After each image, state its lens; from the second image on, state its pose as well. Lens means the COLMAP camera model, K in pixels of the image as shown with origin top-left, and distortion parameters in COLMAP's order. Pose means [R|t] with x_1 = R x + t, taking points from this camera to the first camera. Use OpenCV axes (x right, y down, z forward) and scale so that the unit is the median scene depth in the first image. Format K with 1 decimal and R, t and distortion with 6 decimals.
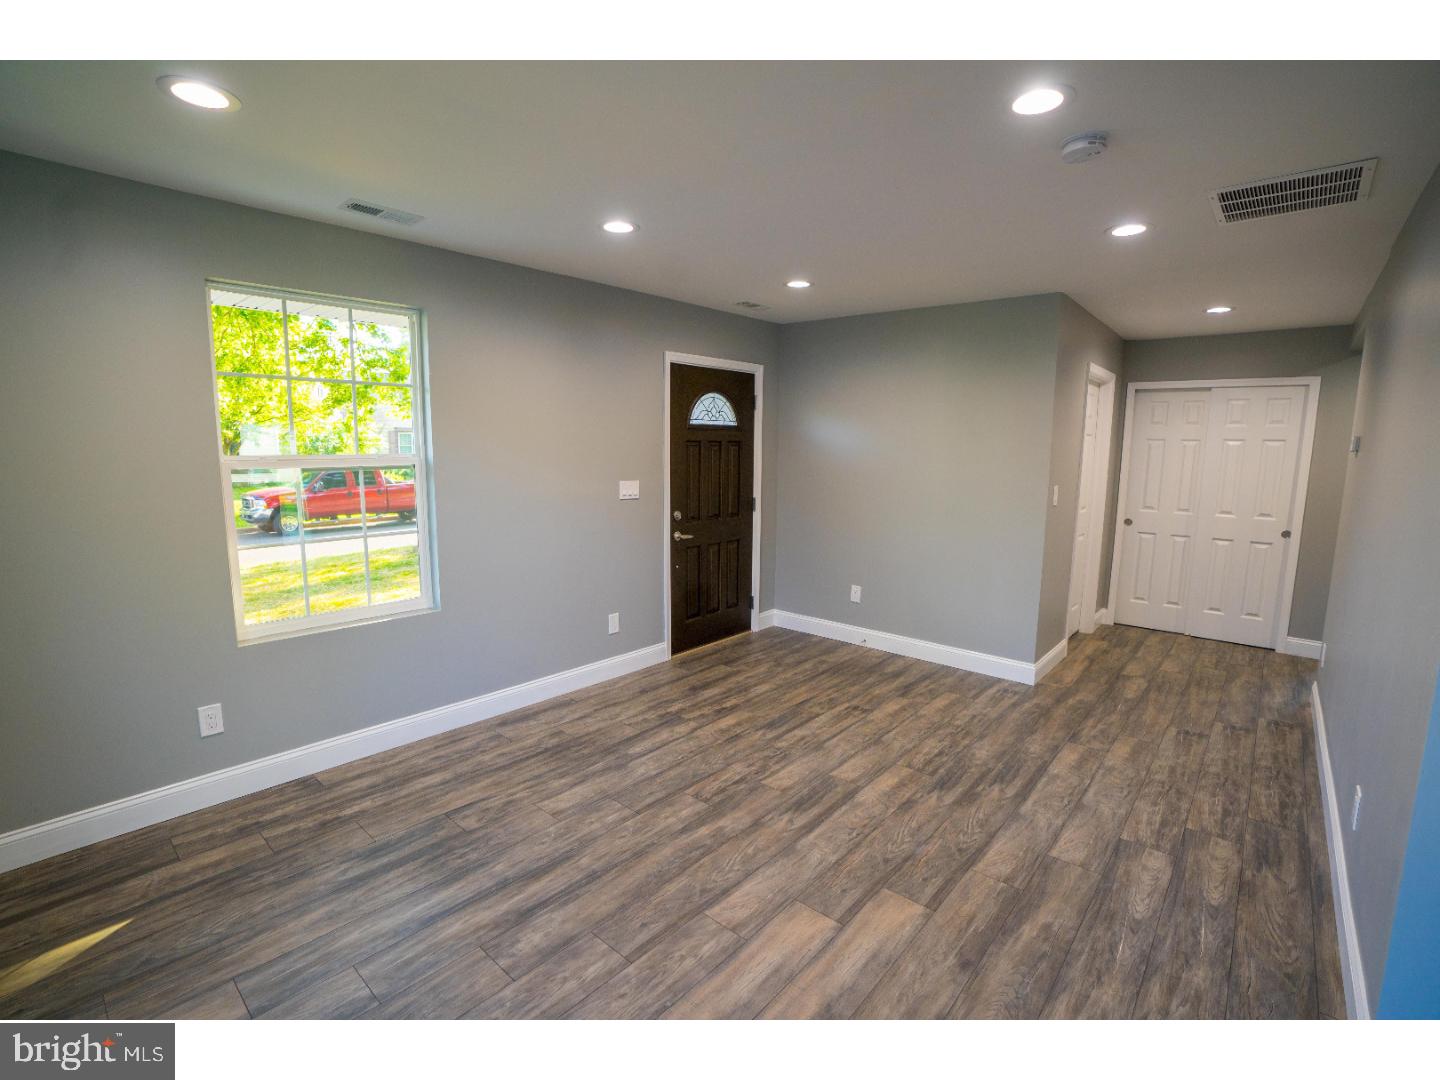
lens RADIAL K [[665.7, 0, 717.8], [0, 665.7, 539.6], [0, 0, 1]] dist [-0.050818, 0.013017]
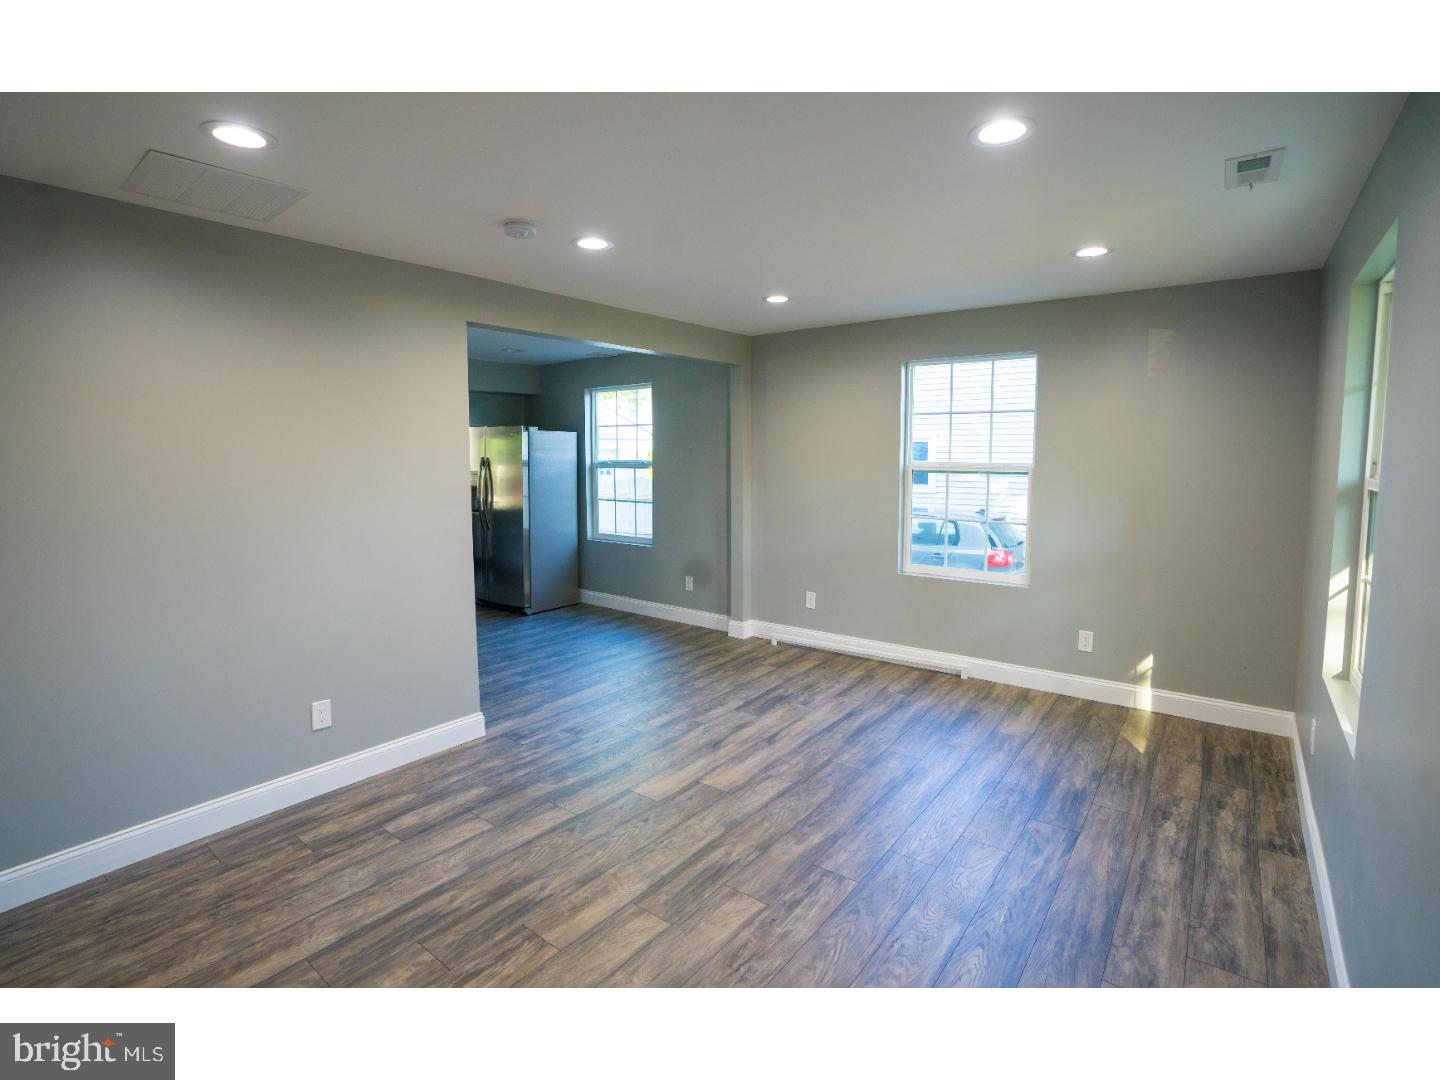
lens RADIAL K [[665.7, 0, 717.8], [0, 665.7, 533.8], [0, 0, 1]] dist [-0.050818, 0.013017]
pose [[-0.998233, -0.000044, -0.059413, 0.182220], [-0.015374, 0.966130, 0.257598, -0.257040], [0.057389, 0.258056, -0.964424, 1.795735]]
